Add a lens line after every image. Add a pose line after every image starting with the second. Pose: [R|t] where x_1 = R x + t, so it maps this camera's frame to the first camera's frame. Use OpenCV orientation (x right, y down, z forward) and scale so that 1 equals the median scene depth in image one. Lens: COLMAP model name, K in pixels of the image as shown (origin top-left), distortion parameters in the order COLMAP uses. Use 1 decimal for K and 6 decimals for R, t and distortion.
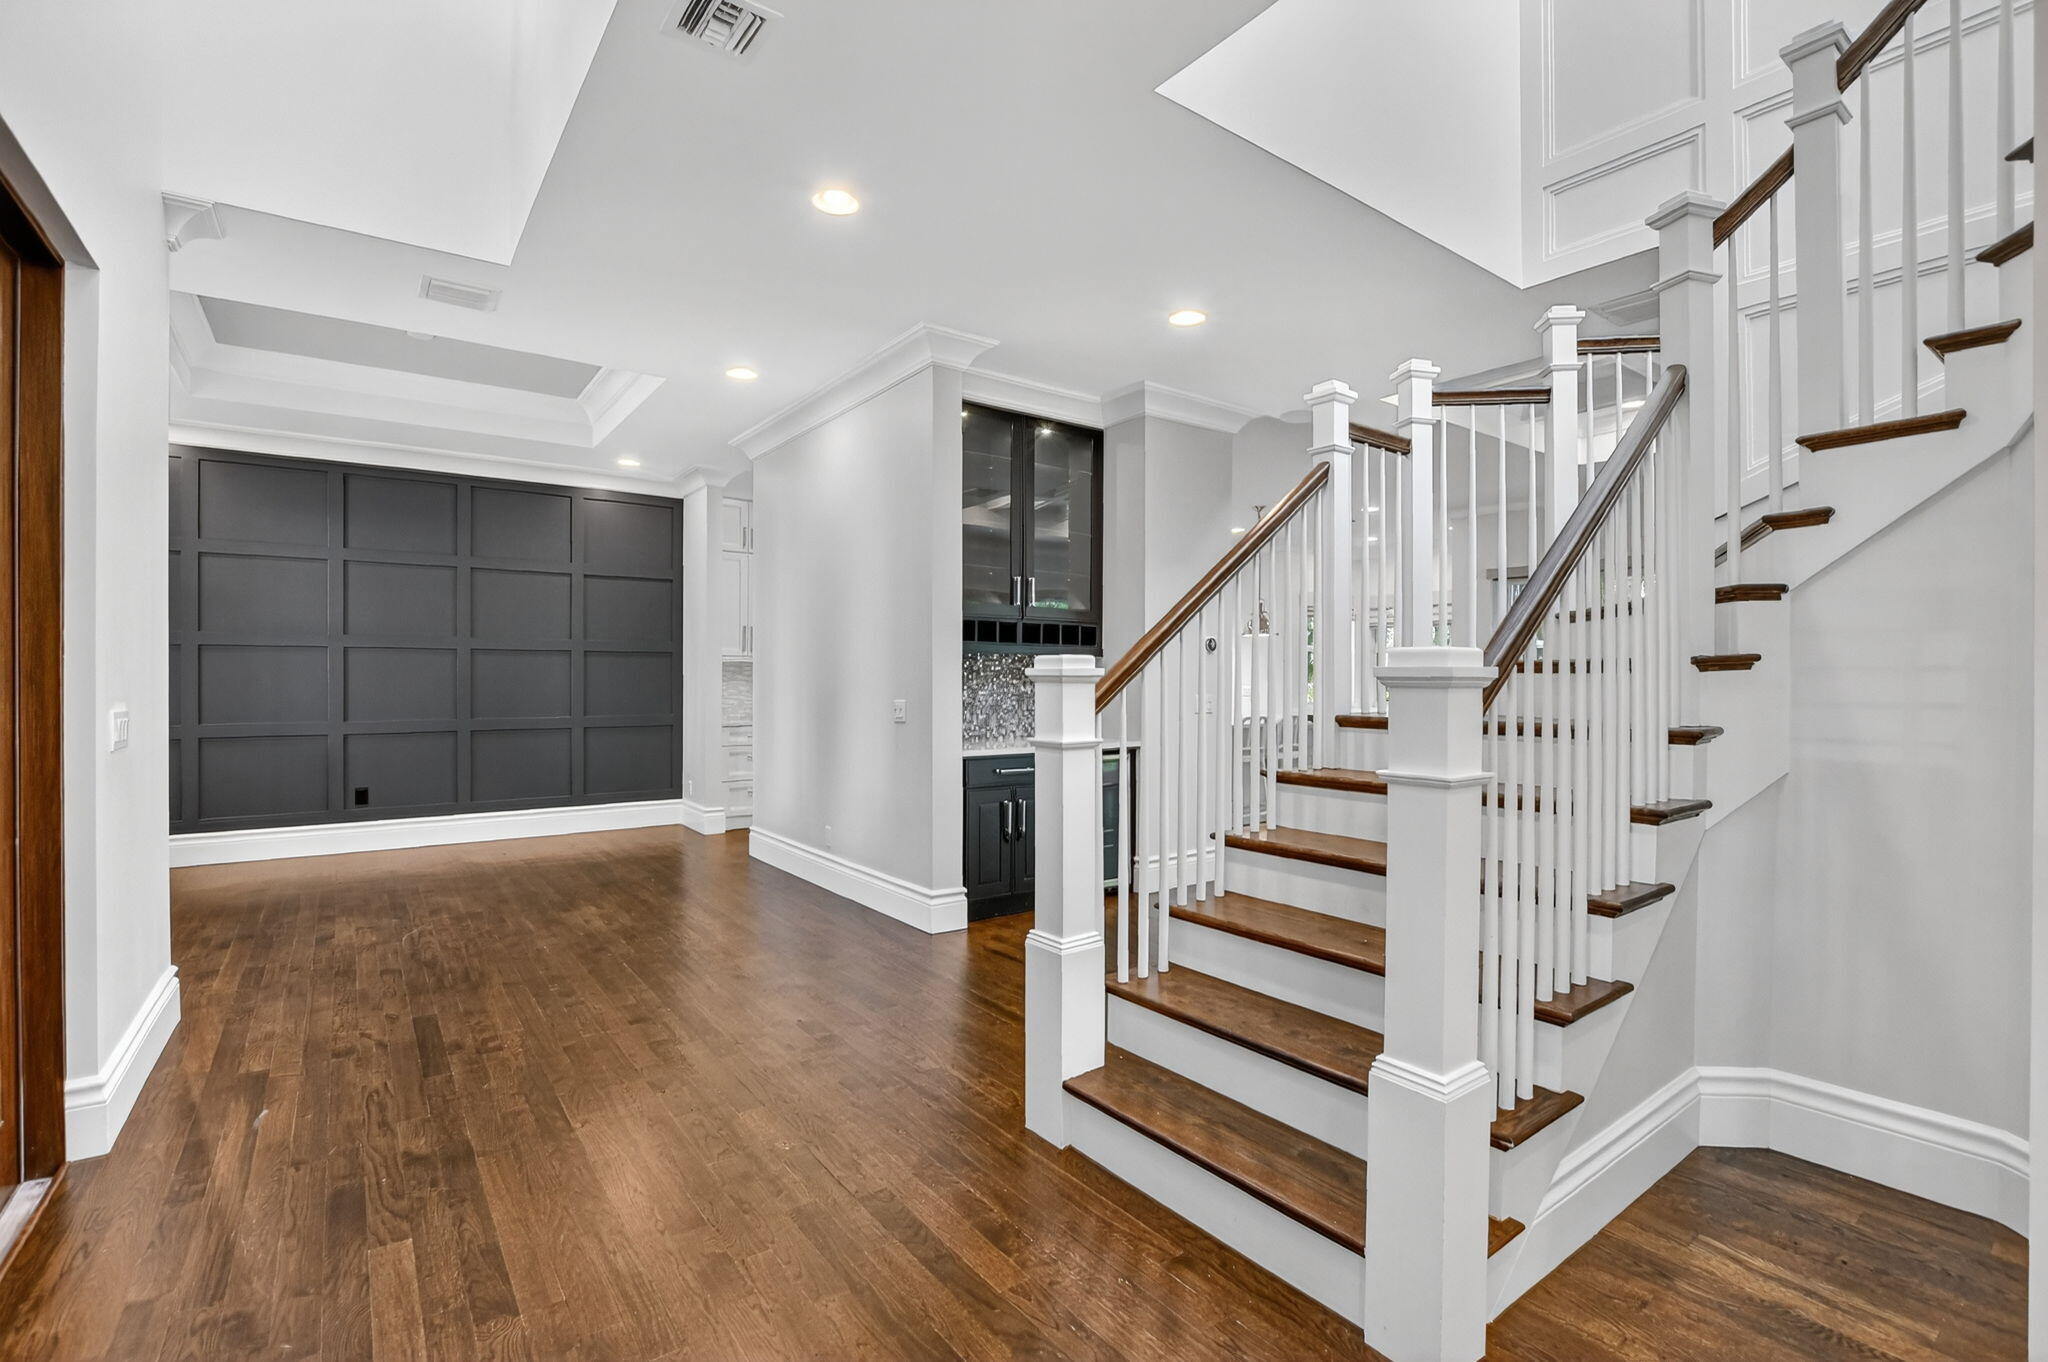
lens RADIAL K [[920.0, 0, 1027.9], [0, 920.0, 672.5], [0, 0, 1]] dist [-0.021142, 0.000285]
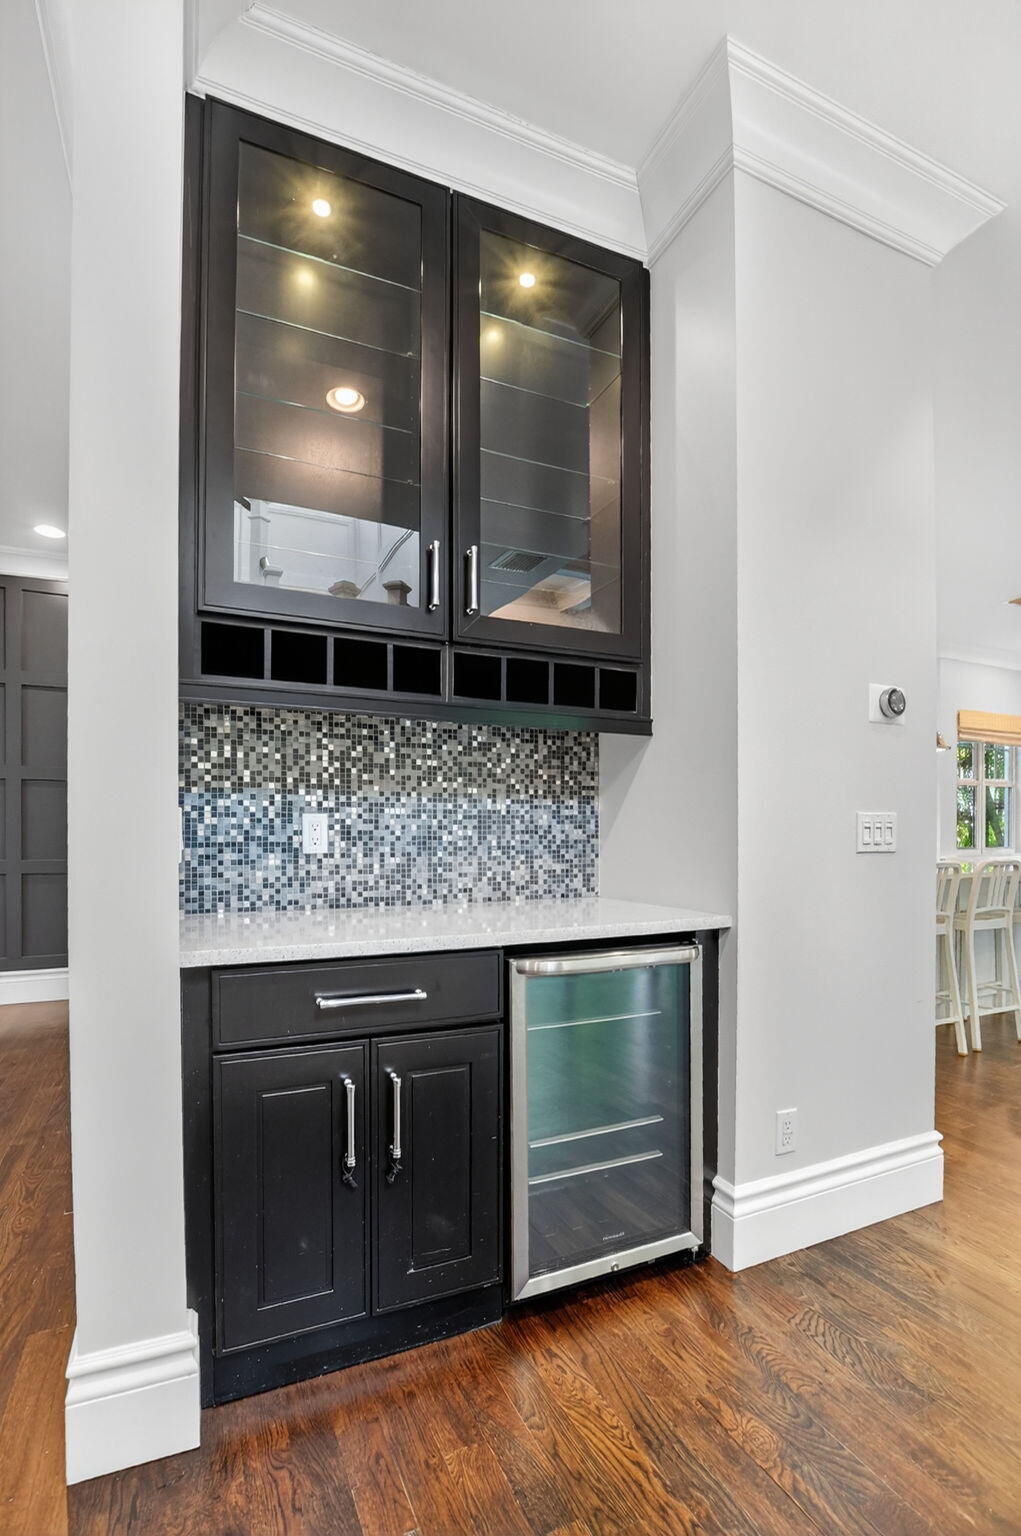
lens RADIAL K [[690.0, 0, 518.9], [0, 690.0, 834.6], [0, 0, 1]] dist [-0.021142, 0.000285]
pose [[0.975100, -0.003054, -0.221746, 0.097181], [0.003531, 0.999992, 0.001756, 0.034341], [0.221739, -0.002496, 0.975103, 0.653010]]
